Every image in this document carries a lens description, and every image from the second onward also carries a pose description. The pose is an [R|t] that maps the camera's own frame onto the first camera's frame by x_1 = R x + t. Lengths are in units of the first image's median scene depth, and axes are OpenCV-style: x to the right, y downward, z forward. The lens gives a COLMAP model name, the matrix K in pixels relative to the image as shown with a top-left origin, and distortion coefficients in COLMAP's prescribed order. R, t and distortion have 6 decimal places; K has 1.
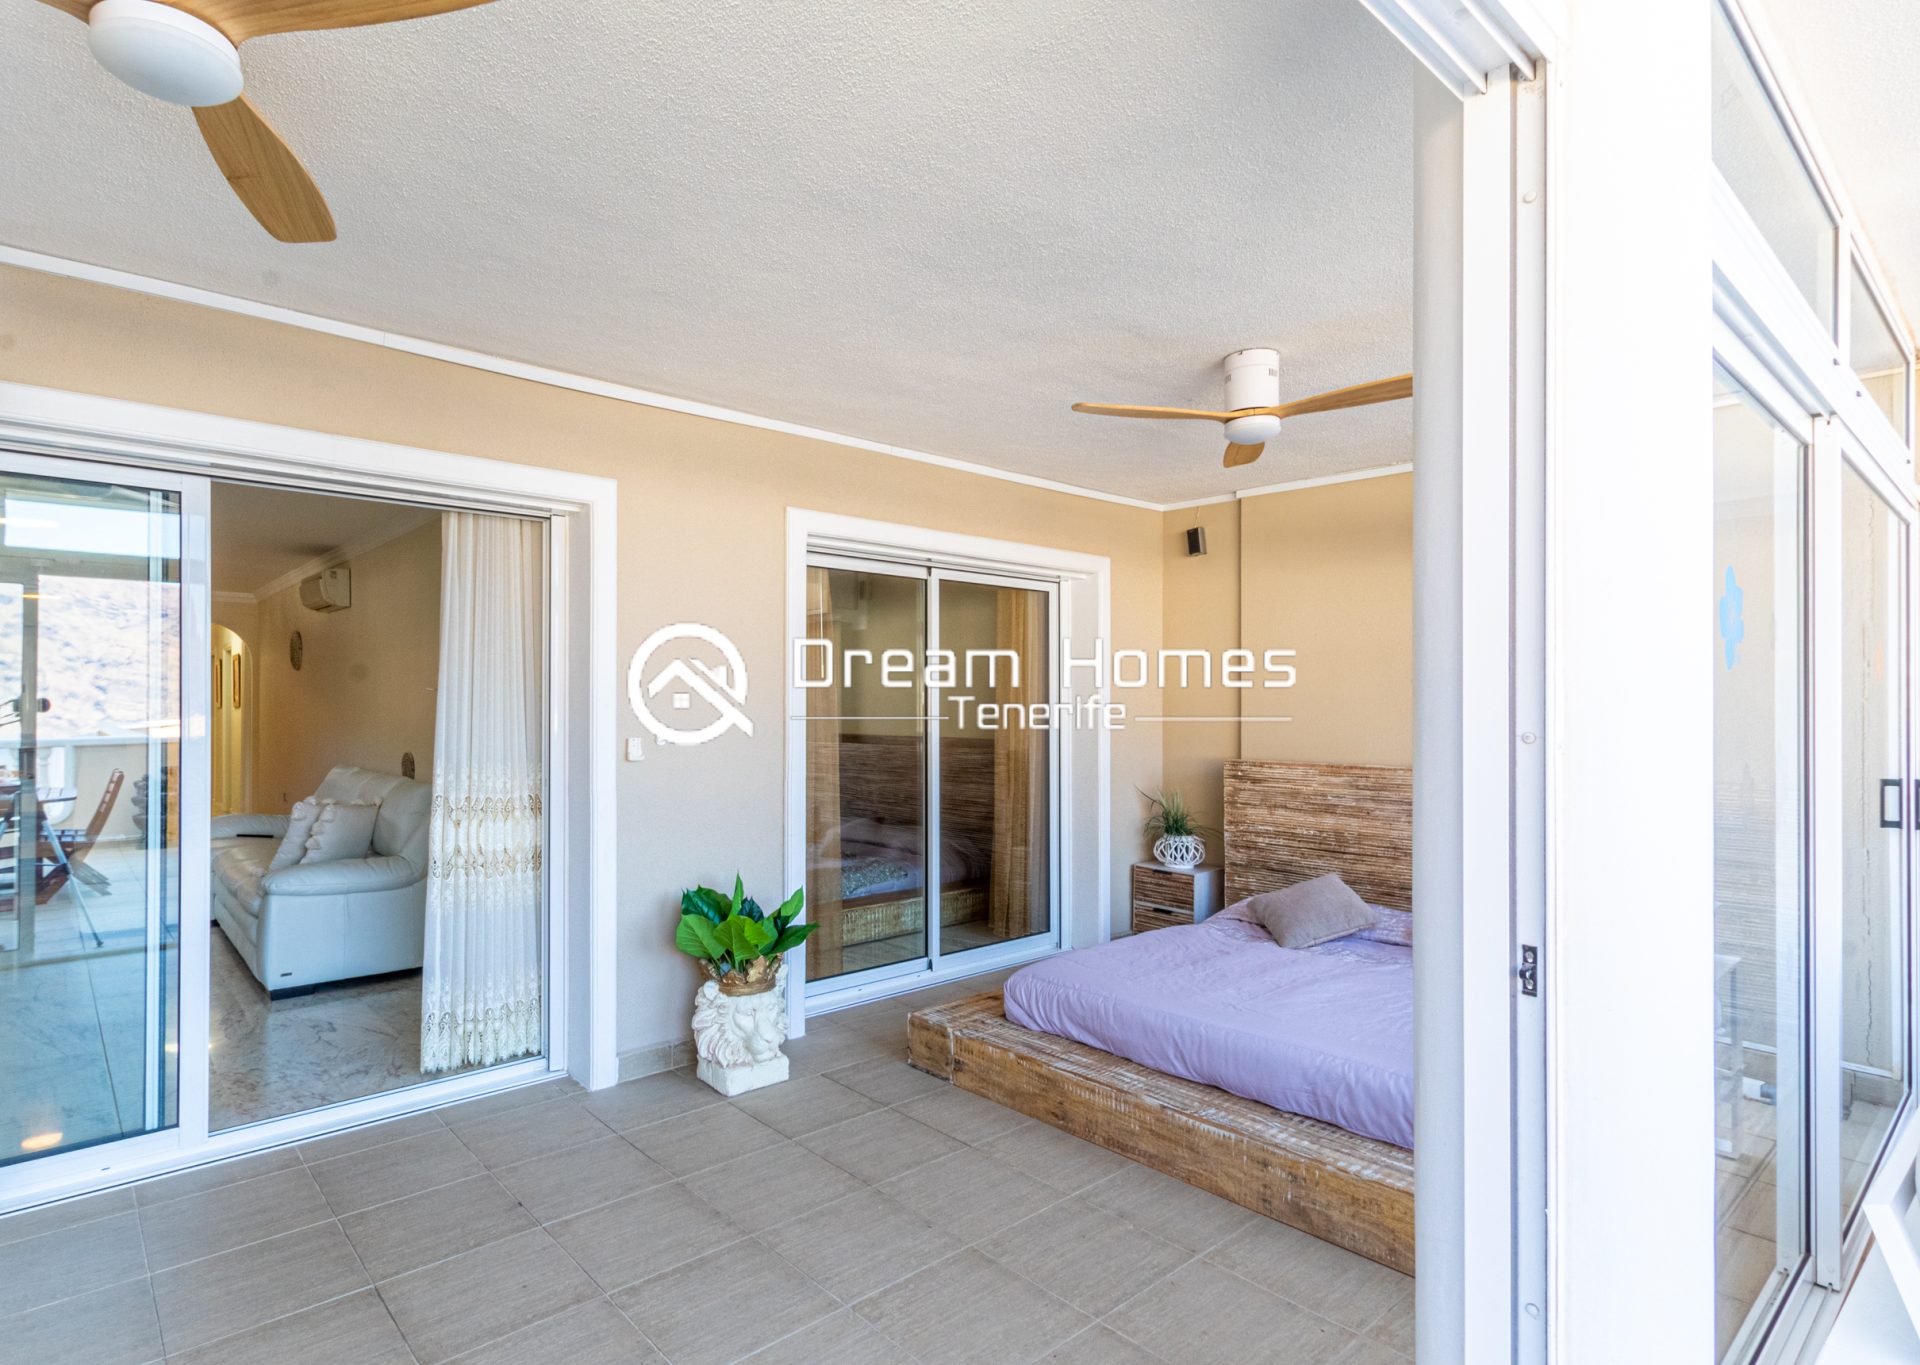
lens RADIAL K [[1021.9, 0, 960.0], [0, 1021.9, 682.5], [0, 0, 1]] dist [-0.001747, -0.000066]
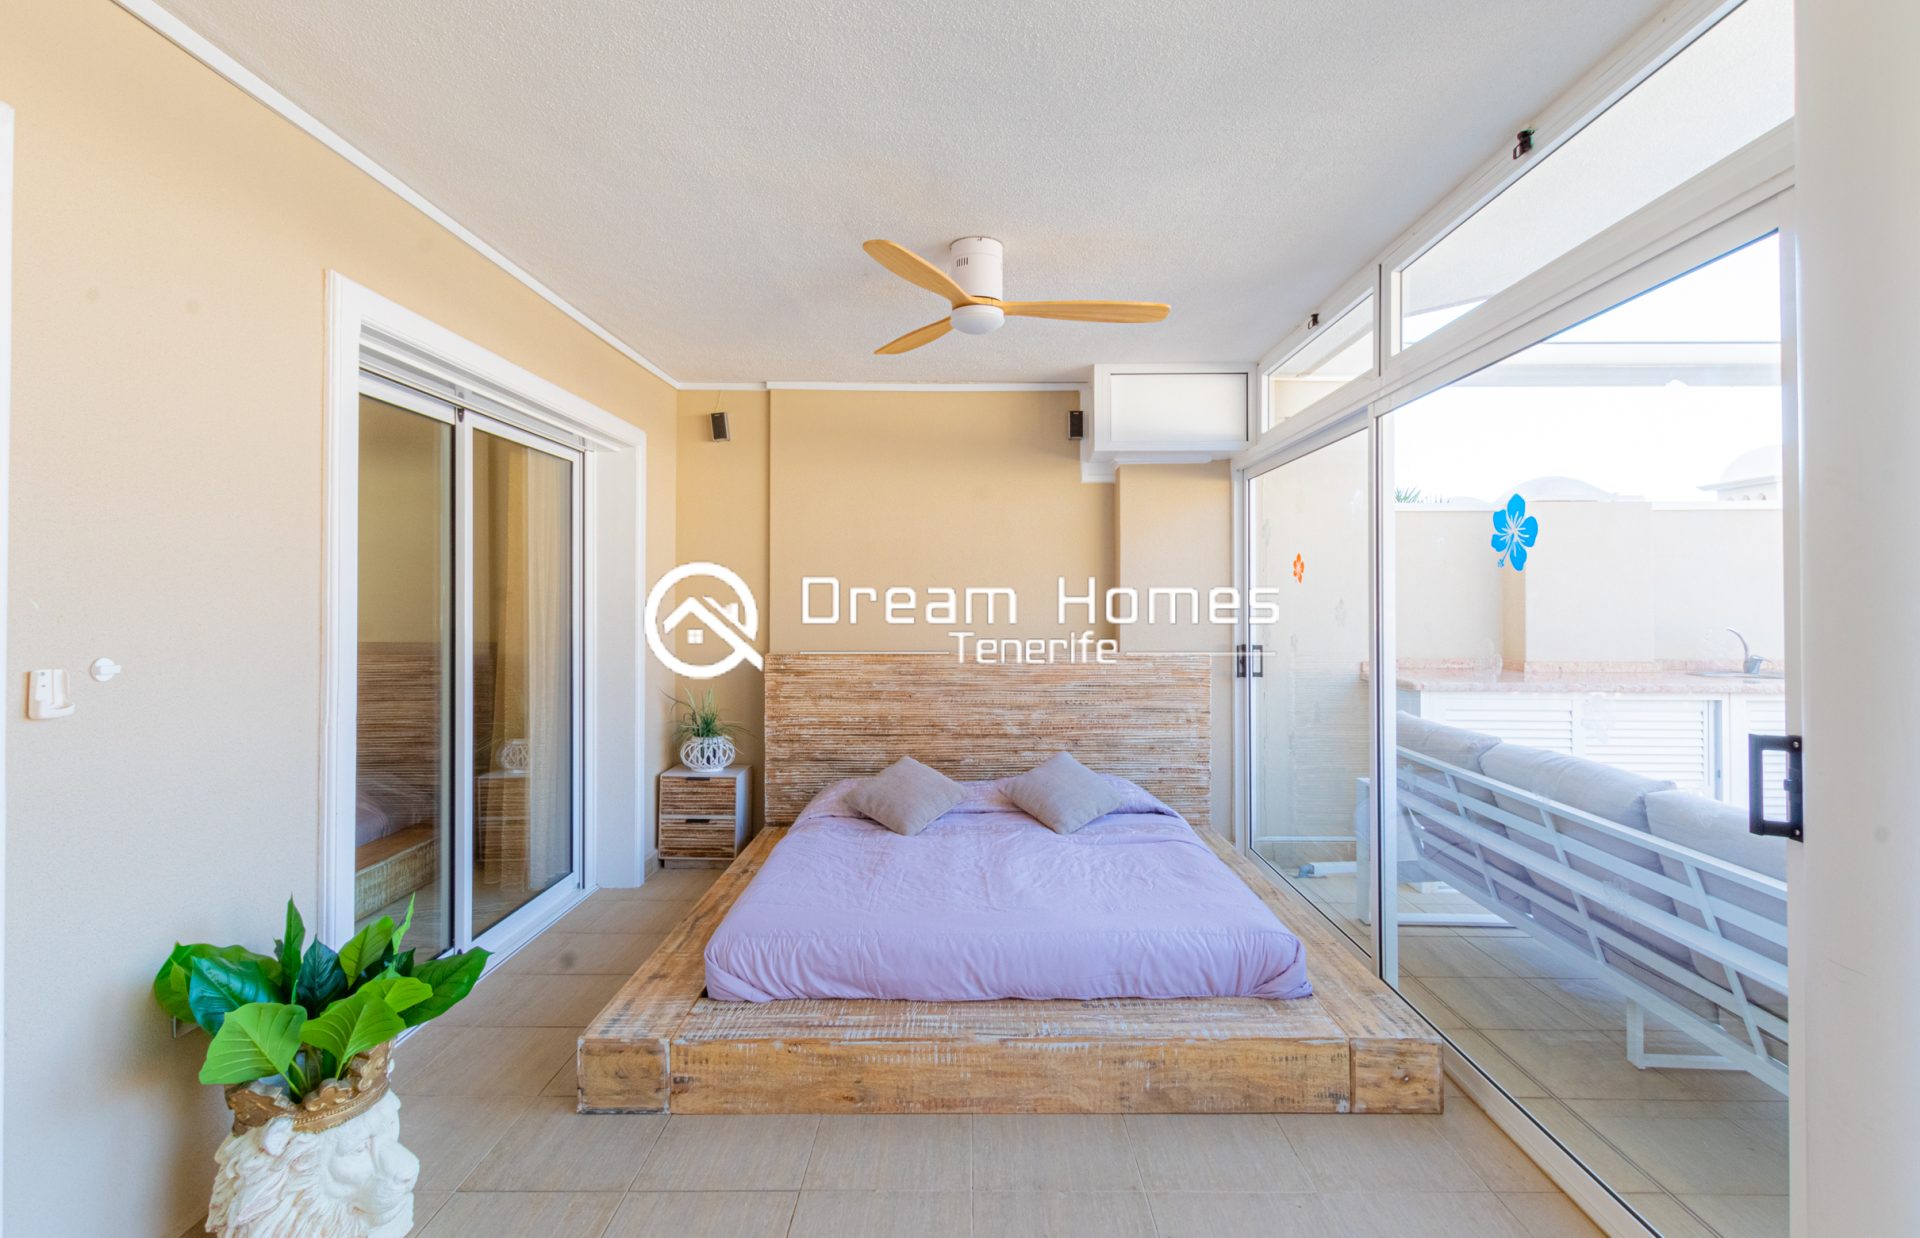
lens RADIAL K [[880.7, 0, 963.7], [0, 880.7, 578.7], [0, 0, 1]] dist [0.003107, 0.000284]
pose [[0.668951, 0.014331, 0.743169, -0.343765], [-0.013999, 0.999880, -0.006681, 0.009566], [-0.743175, -0.005934, 0.669071, 0.422281]]
